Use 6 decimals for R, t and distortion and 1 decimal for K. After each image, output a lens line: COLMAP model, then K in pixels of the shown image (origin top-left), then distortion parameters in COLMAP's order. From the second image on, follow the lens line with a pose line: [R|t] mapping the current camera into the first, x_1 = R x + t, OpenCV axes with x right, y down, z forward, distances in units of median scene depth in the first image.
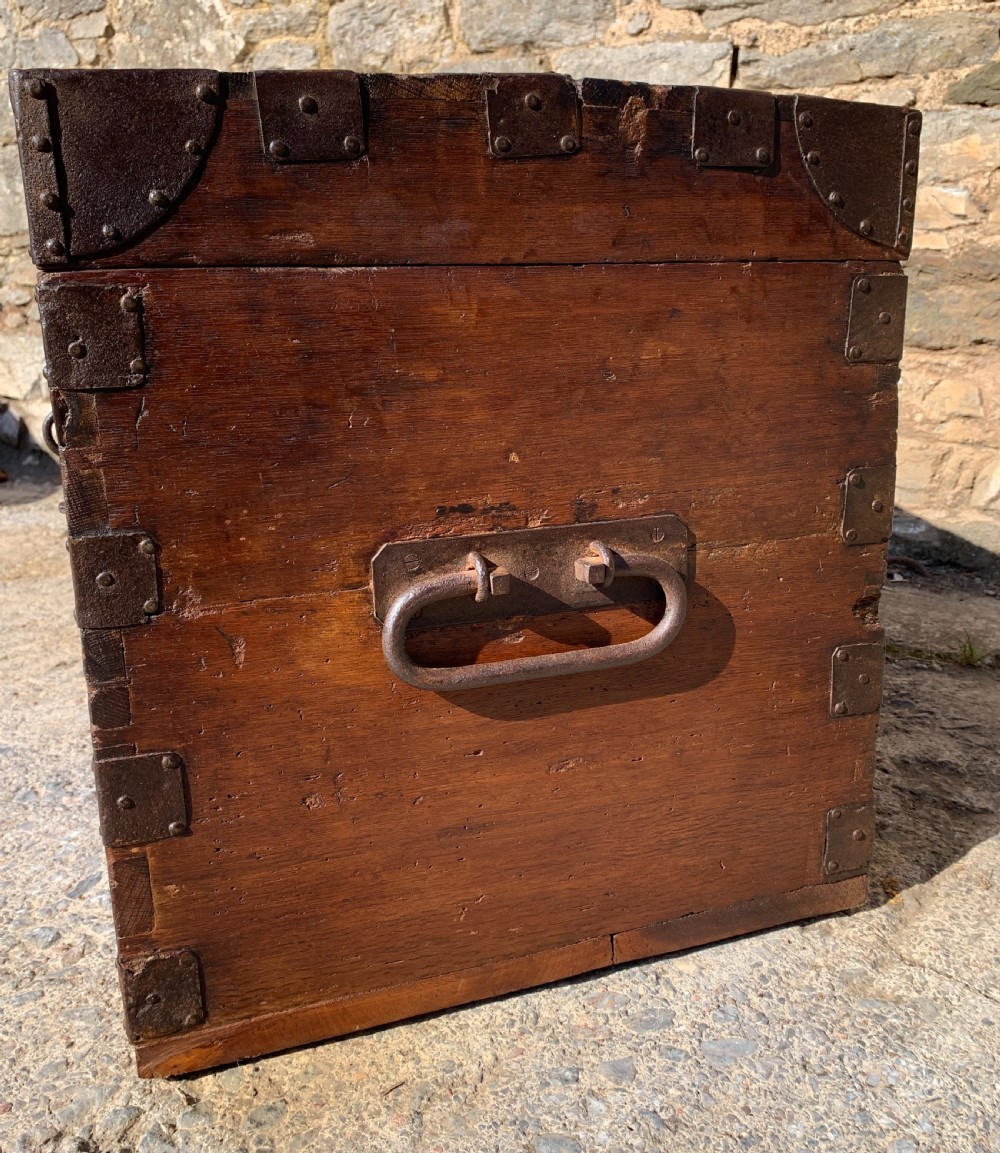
lens RADIAL K [[1046.8, 0, 519.4], [0, 1046.8, 548.7], [0, 0, 1]] dist [0.009225, 0.000000]
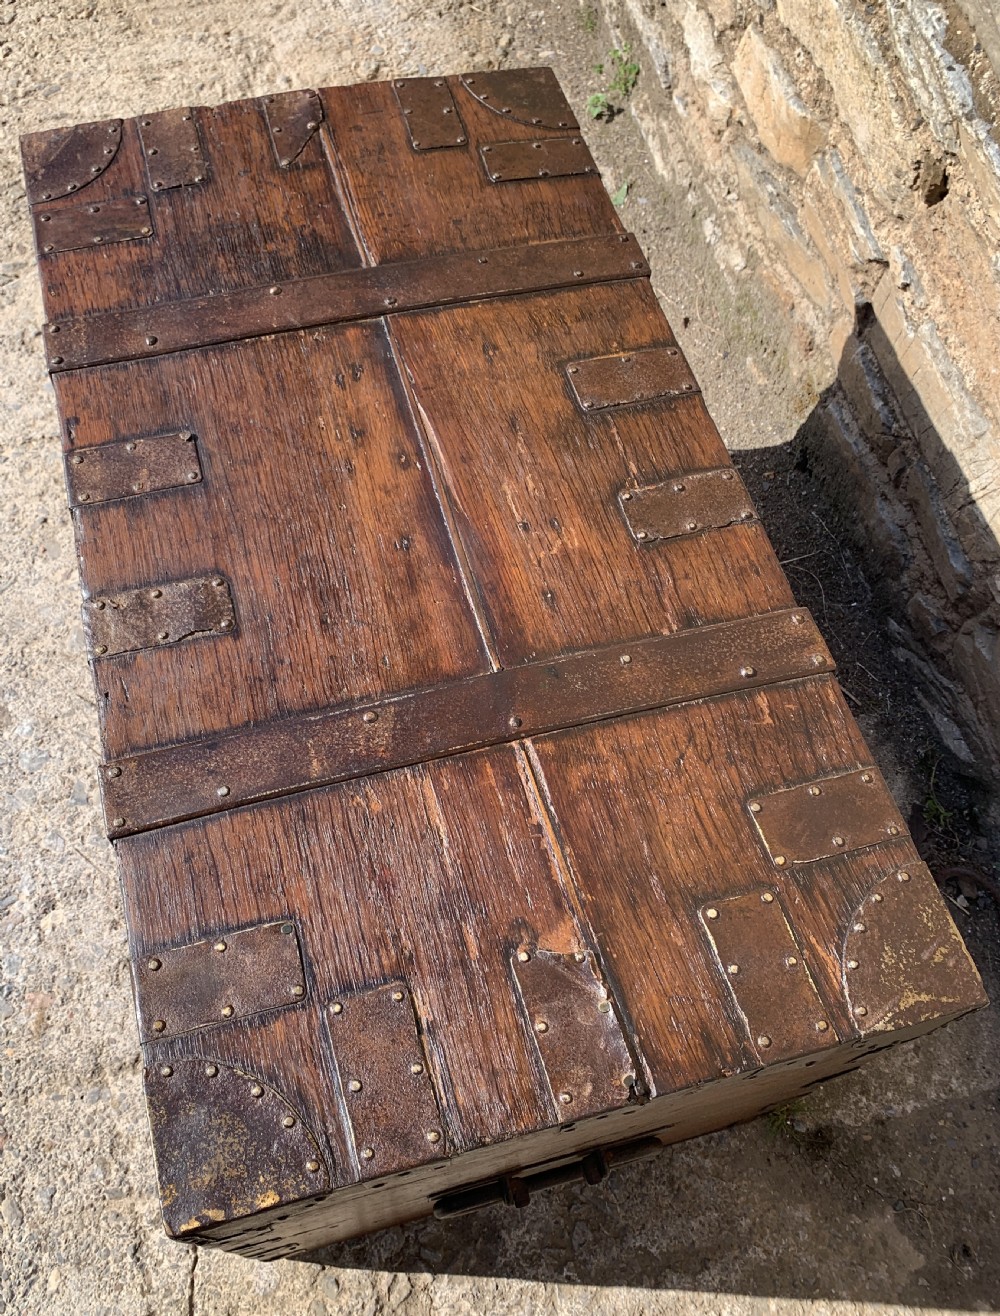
lens RADIAL K [[1138.7, 0, 479.1], [0, 1138.7, 659.3], [0, 0, 1]] dist [0.012684, -0.002331]
pose [[0.746218, 0.607164, -0.272967, 0.477512], [-0.208633, 0.602688, 0.770220, -1.349422], [0.632164, -0.517802, 0.576411, 0.868946]]
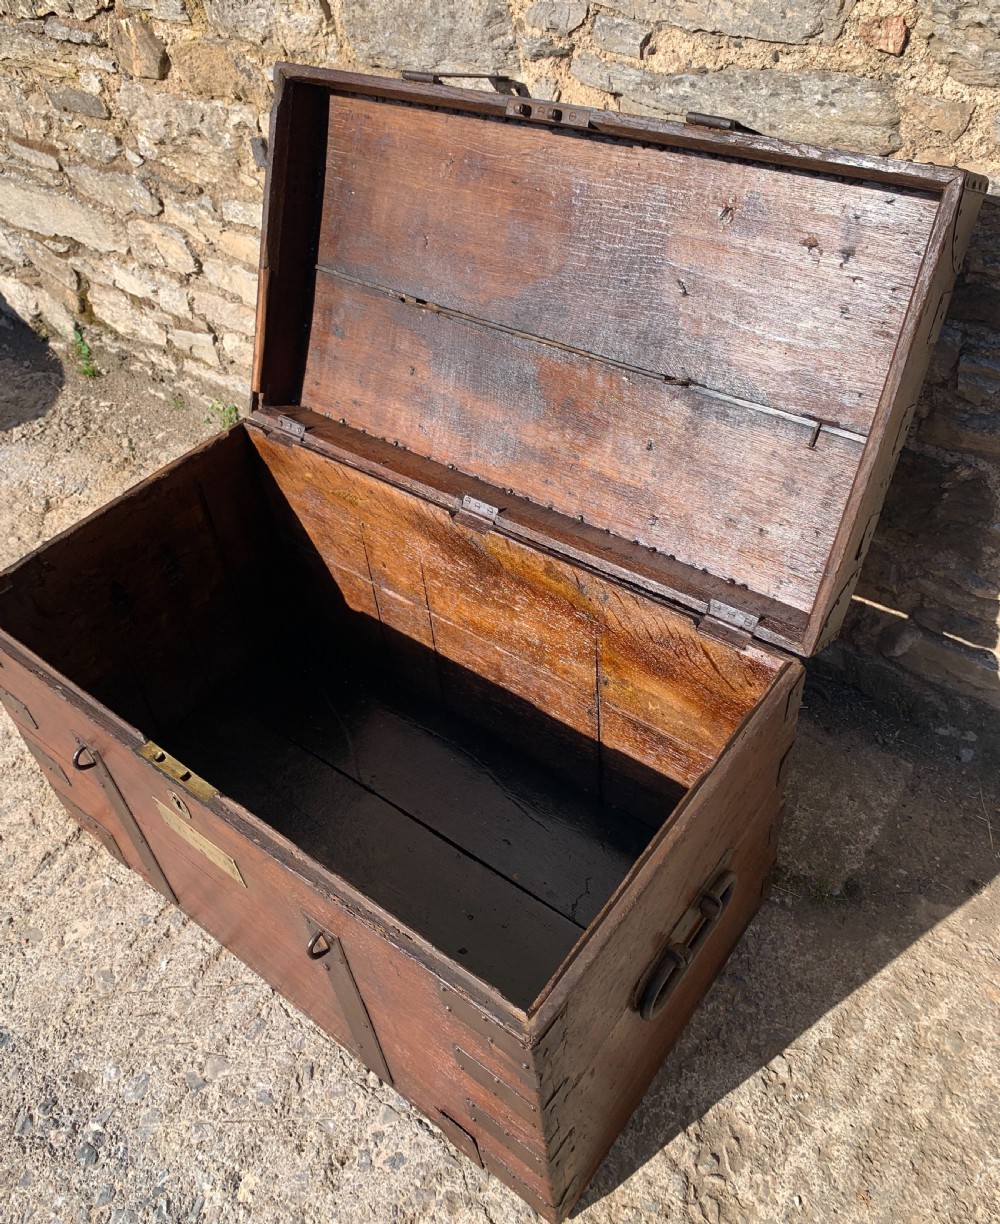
lens RADIAL K [[1009.9, 0, 502.1], [0, 1009.9, 539.3], [0, 0, 1]] dist [0.019425, -0.010149]
pose [[0.996563, -0.015812, -0.081313, 0.321314], [0.051512, 0.887031, 0.458828, -1.288559], [0.064872, -0.461440, 0.884797, 0.332270]]
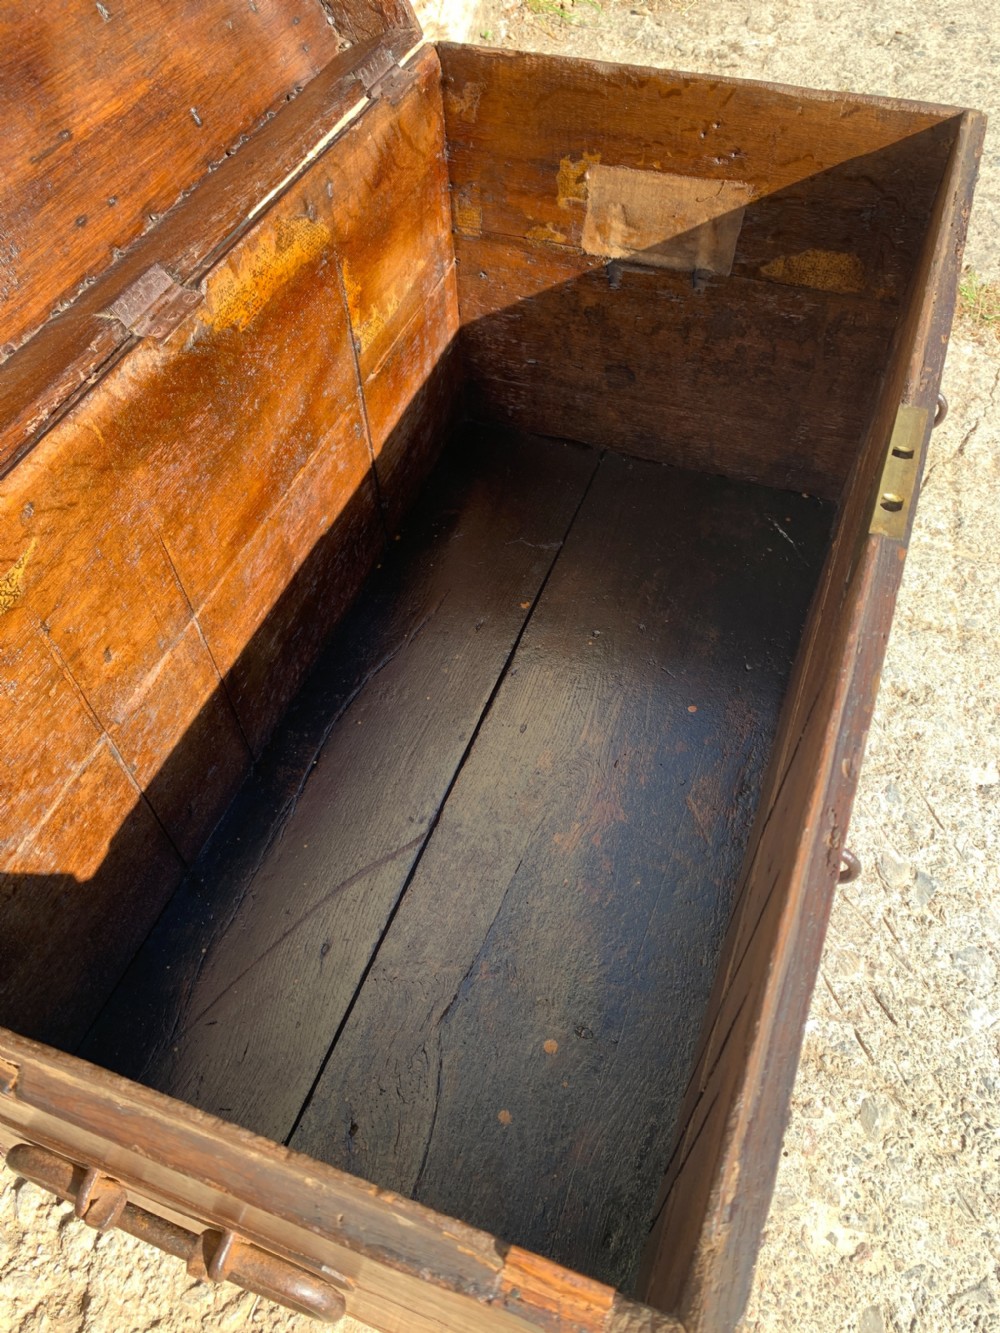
lens RADIAL K [[1012.7, 0, 489.9], [0, 1012.7, 658.0], [0, 0, 1]] dist [0.014157, -0.011792]
pose [[-0.230055, -0.753403, 0.616002, -0.777048], [0.253859, 0.564606, 0.785350, -0.975362], [-0.939484, 0.337051, 0.061368, 1.719675]]
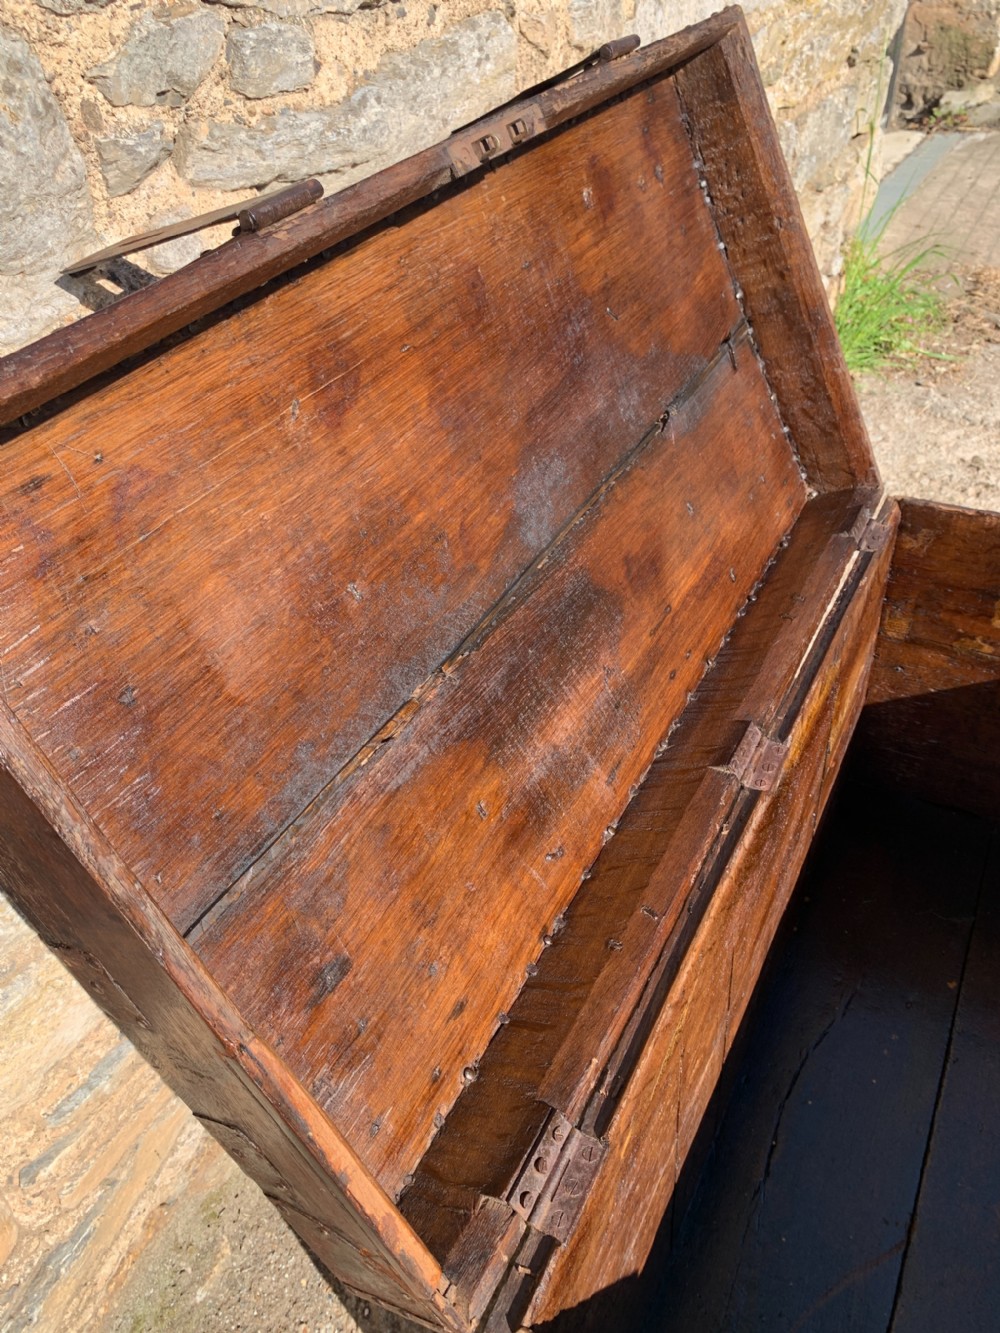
lens RADIAL K [[1012.7, 0, 510.0], [0, 1012.7, 664.6], [0, 0, 1]] dist [0.014157, -0.011792]
pose [[-0.114348, -0.611492, 0.782944, -0.652259], [0.289060, 0.733534, 0.615119, -1.344192], [-0.950457, 0.296656, 0.092880, 2.089244]]
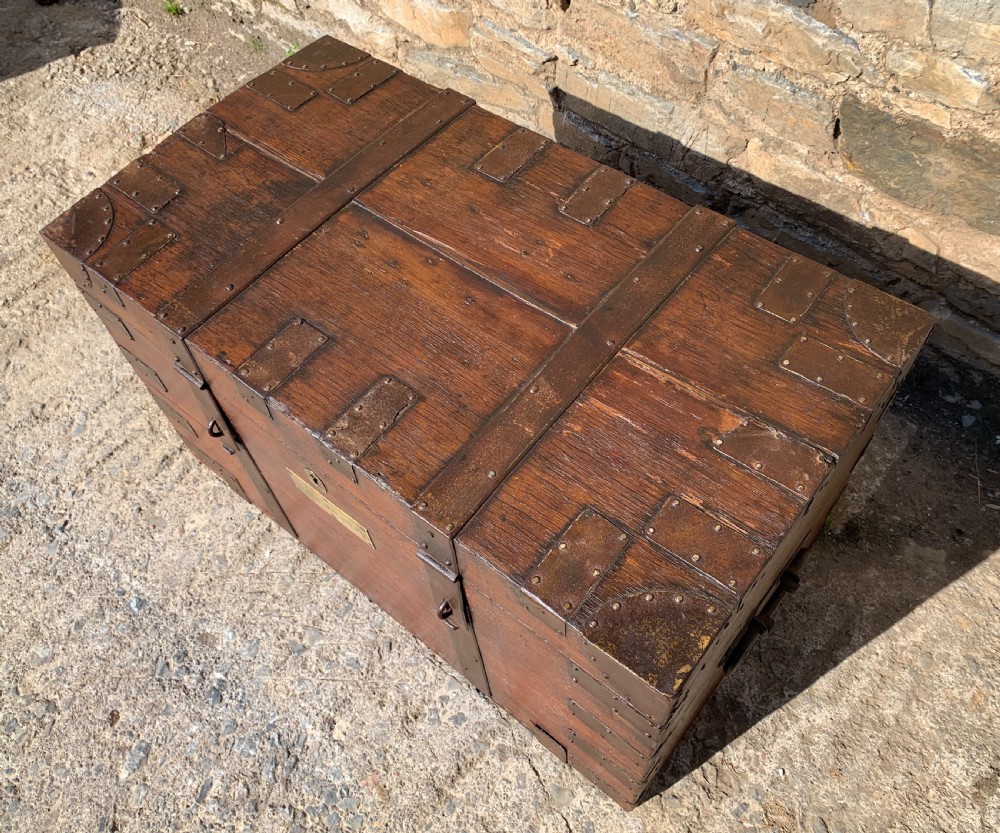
lens RADIAL K [[837.9, 0, 492.3], [0, 837.9, 407.4], [0, 0, 1]] dist [0.030501, -0.034791]
pose [[0.992047, 0.061502, -0.109819, 0.219458], [0.029674, 0.733622, 0.678910, -1.266144], [0.122320, -0.676769, 0.725962, 0.506446]]
